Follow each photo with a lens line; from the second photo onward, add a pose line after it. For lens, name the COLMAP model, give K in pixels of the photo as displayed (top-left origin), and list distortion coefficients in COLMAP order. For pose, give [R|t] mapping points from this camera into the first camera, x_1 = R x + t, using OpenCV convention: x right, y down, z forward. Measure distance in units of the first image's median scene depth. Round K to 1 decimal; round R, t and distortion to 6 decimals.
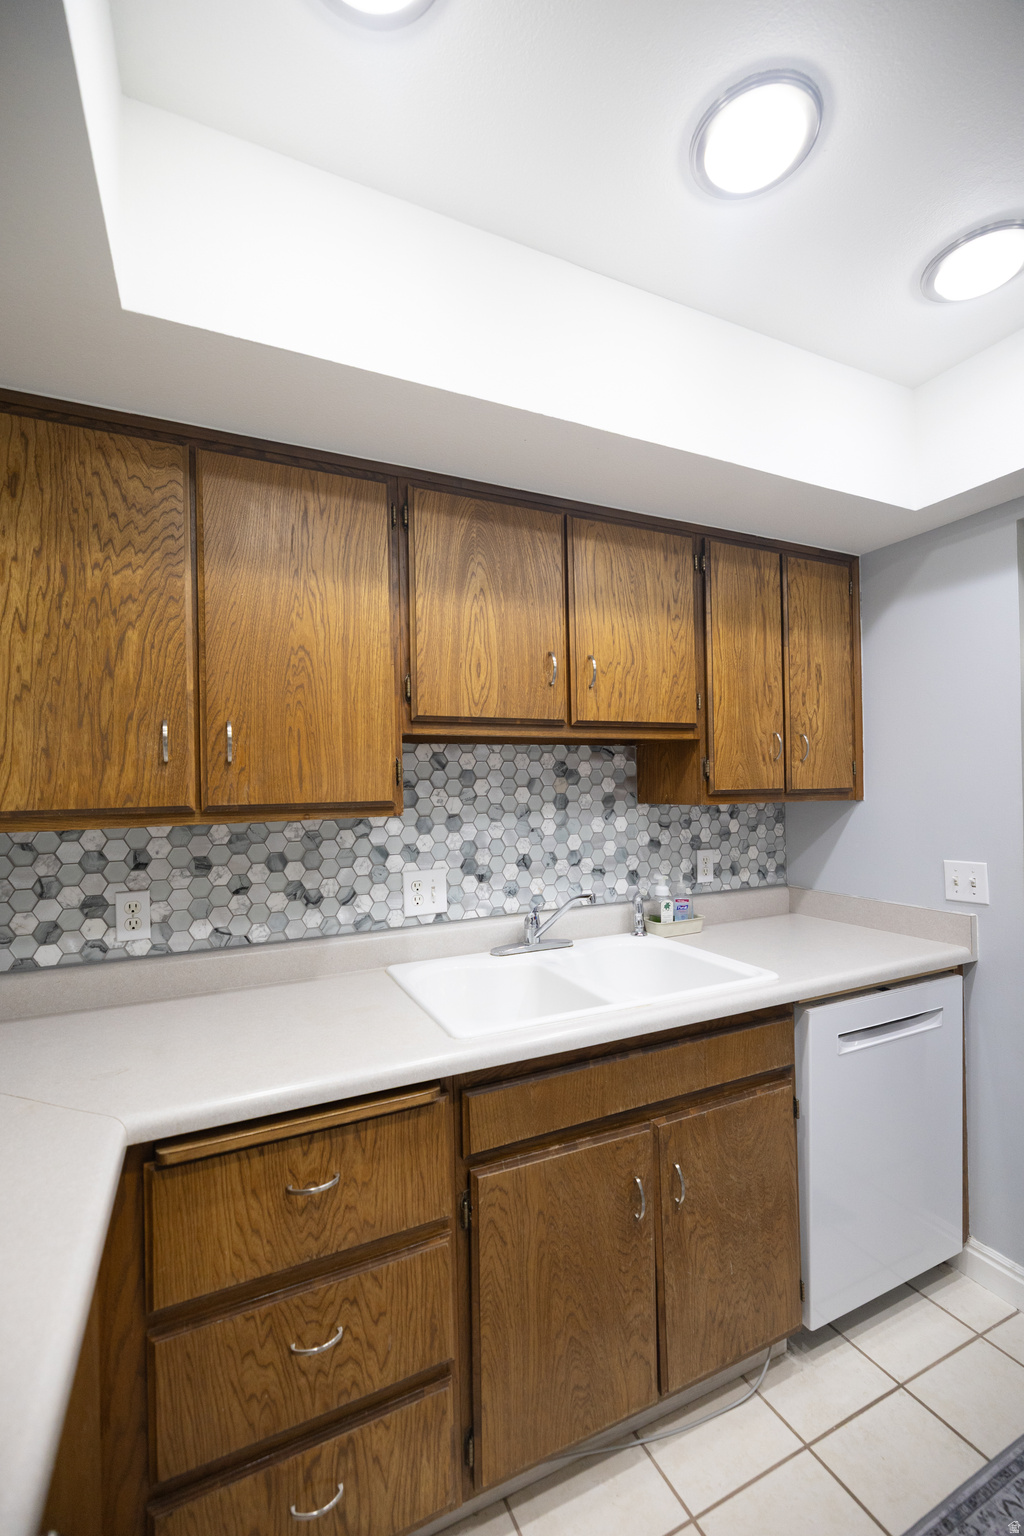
lens RADIAL K [[646.4, 0, 510.2], [0, 646.4, 792.0], [0, 0, 1]] dist [0.011303, 0.000026]
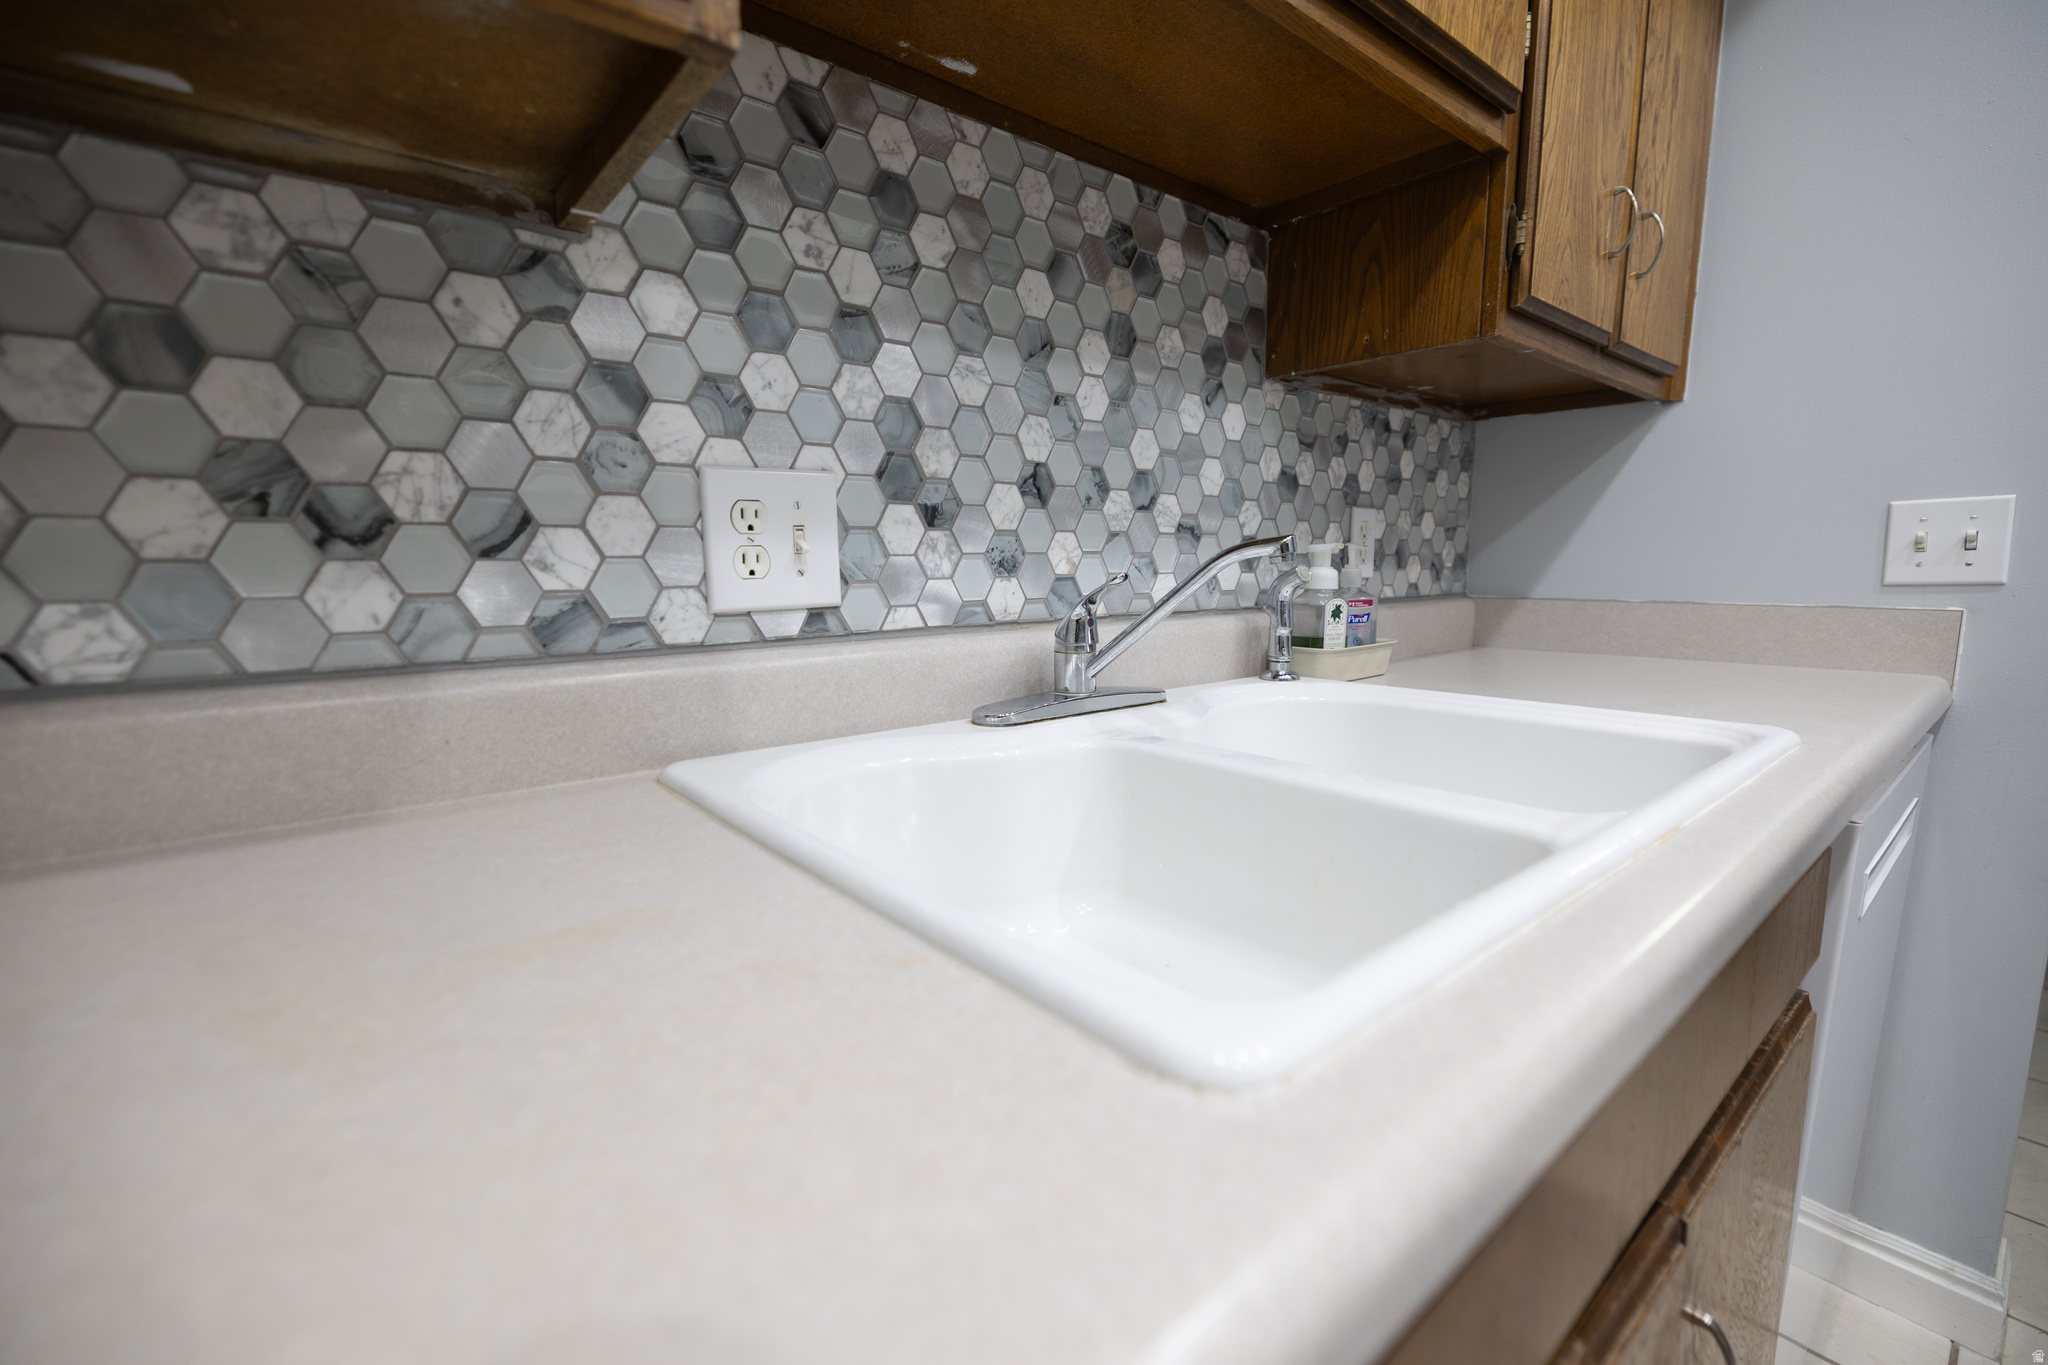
lens RADIAL K [[878.8, 0, 1024.0], [0, 878.8, 682.5], [0, 0, 1]] dist [-0.001965, 0.000109]
pose [[0.967907, -0.021411, 0.250393, -0.116490], [-0.011995, 0.991293, 0.131130, 0.158754], [-0.251021, -0.129925, 0.959223, 0.517309]]
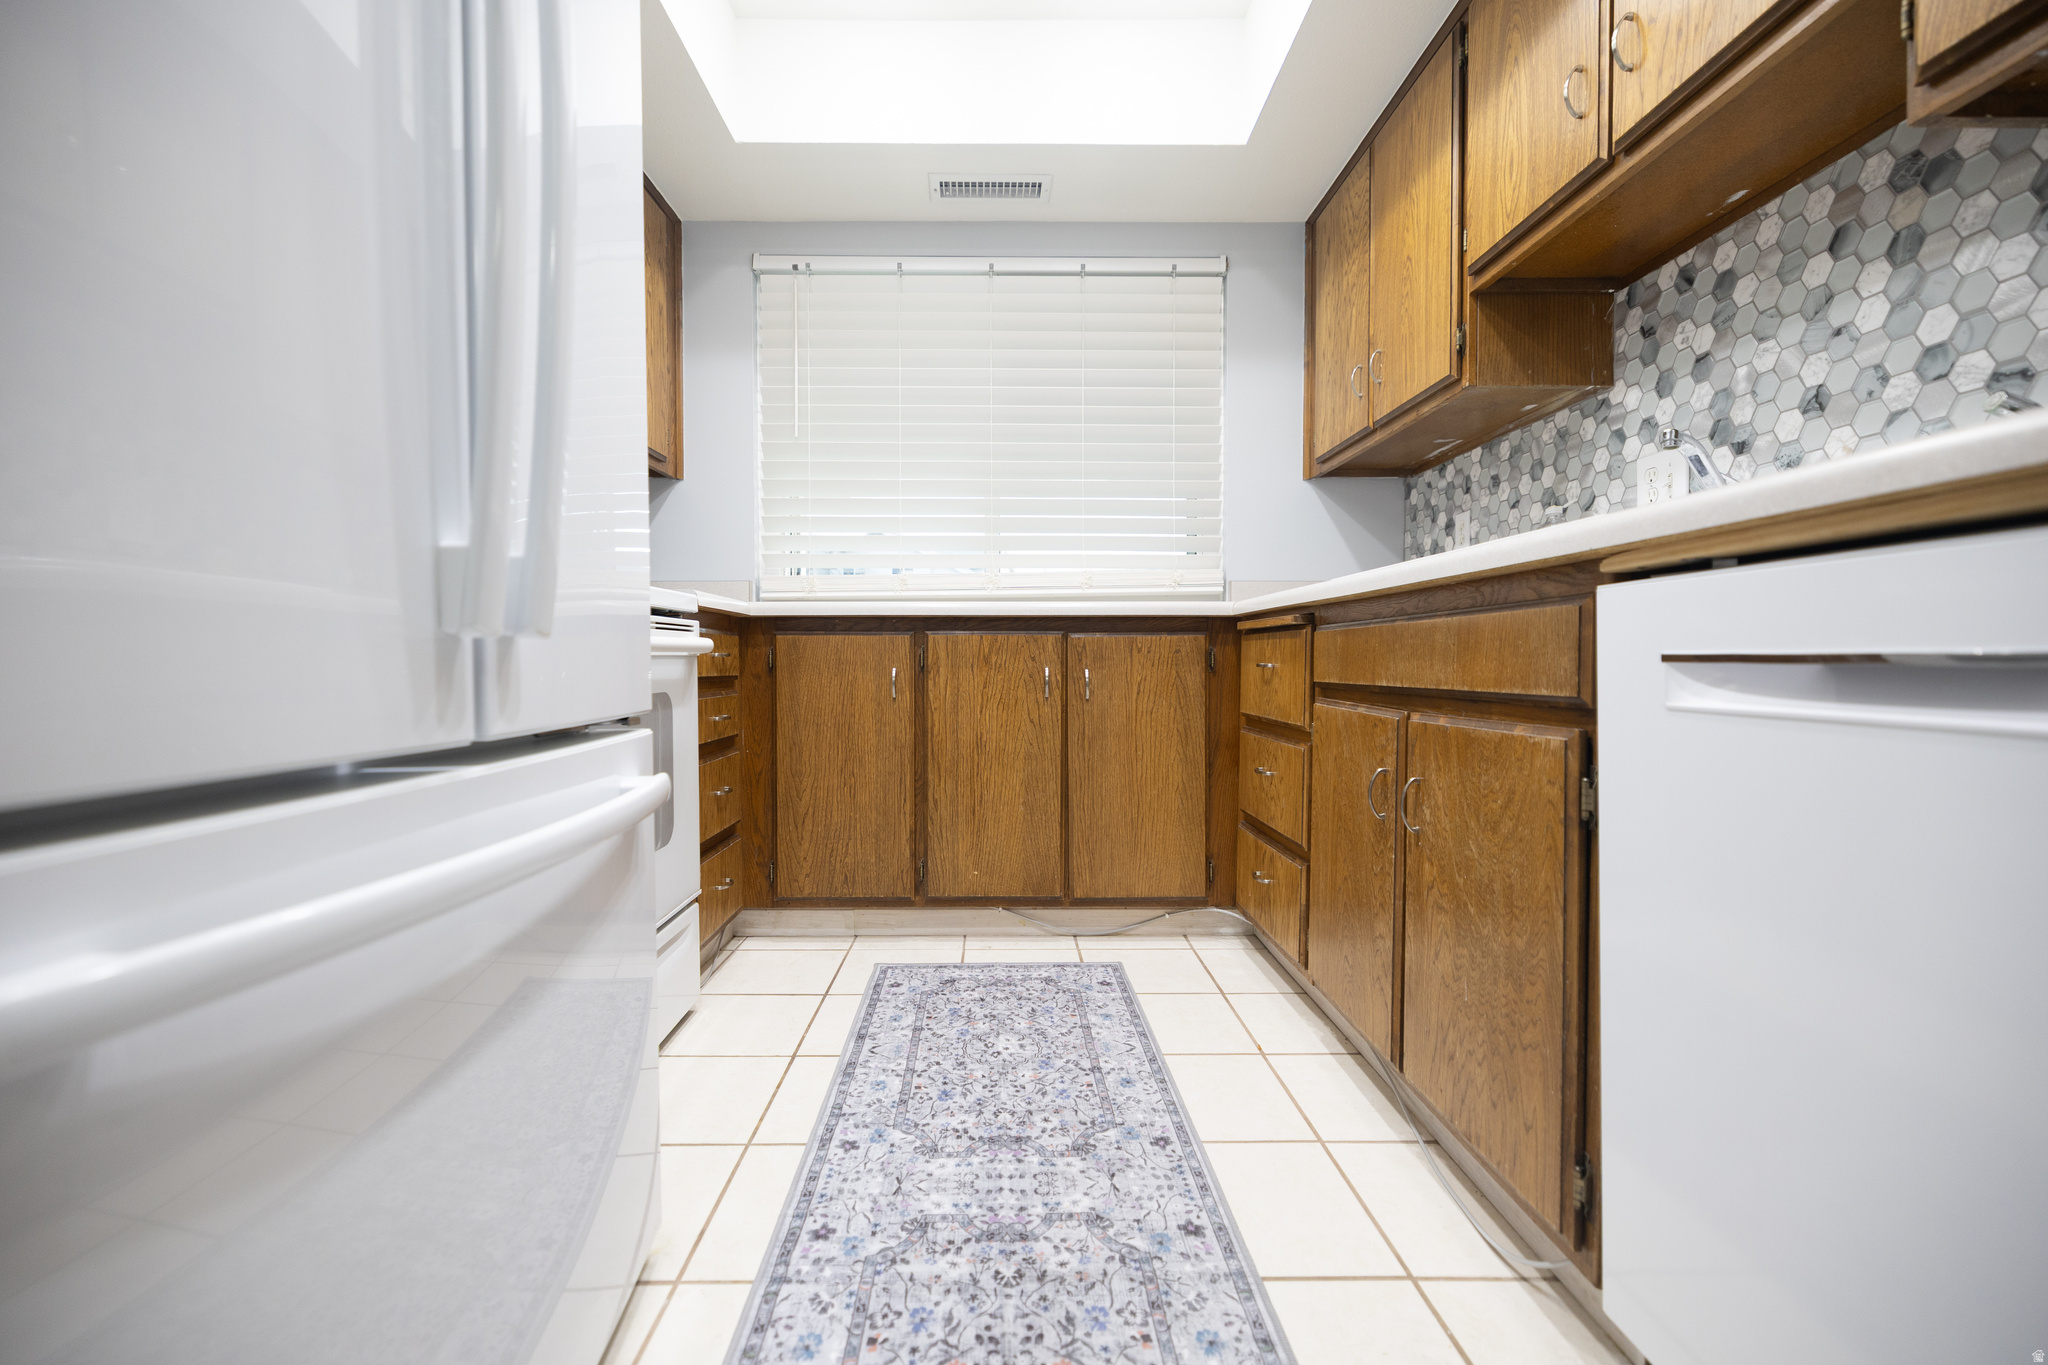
lens RADIAL K [[878.8, 0, 1024.0], [0, 878.8, 682.5], [0, 0, 1]] dist [-0.001965, 0.000109]
pose [[-0.400976, 0.039953, -0.915217, 0.950653], [0.004203, 0.999118, 0.041774, 0.308885], [0.916079, 0.012904, -0.400791, 0.720842]]
